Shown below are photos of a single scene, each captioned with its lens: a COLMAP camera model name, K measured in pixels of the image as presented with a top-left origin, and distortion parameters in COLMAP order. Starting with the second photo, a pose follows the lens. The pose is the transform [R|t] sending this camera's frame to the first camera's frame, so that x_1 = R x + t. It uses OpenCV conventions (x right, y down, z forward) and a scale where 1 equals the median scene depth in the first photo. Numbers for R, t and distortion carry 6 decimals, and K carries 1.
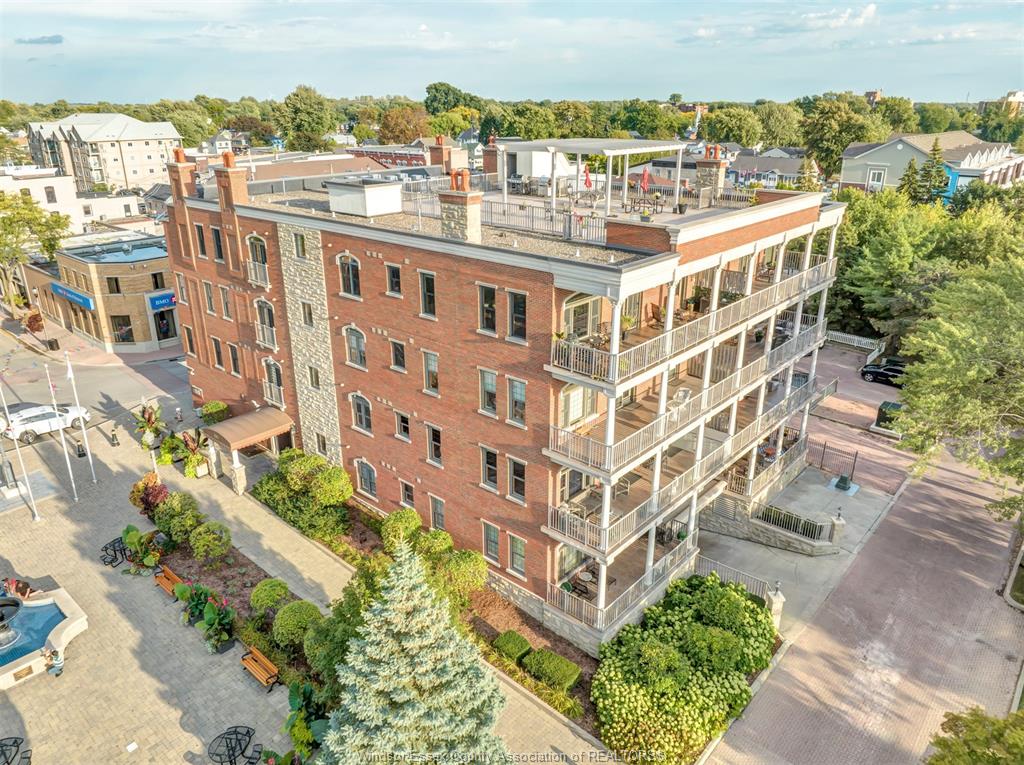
lens RADIAL K [[714.3, 0, 509.5], [0, 714.3, 379.8], [0, 0, 1]] dist [-0.020030, 0.009898]
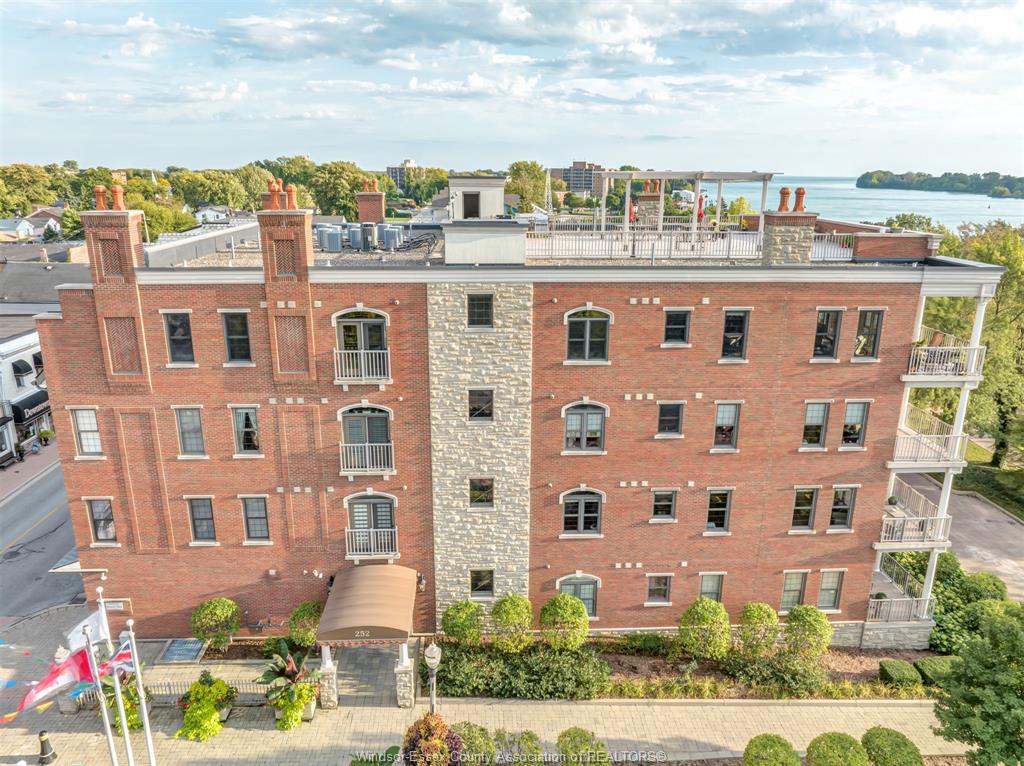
lens RADIAL K [[714.3, 0, 510.1], [0, 714.3, 385.6], [0, 0, 1]] dist [-0.020030, 0.009898]
pose [[0.724887, -0.194293, 0.660900, -0.728128], [0.245120, 0.969359, 0.016122, -0.114853], [-0.643782, 0.150313, 0.750301, 0.441554]]
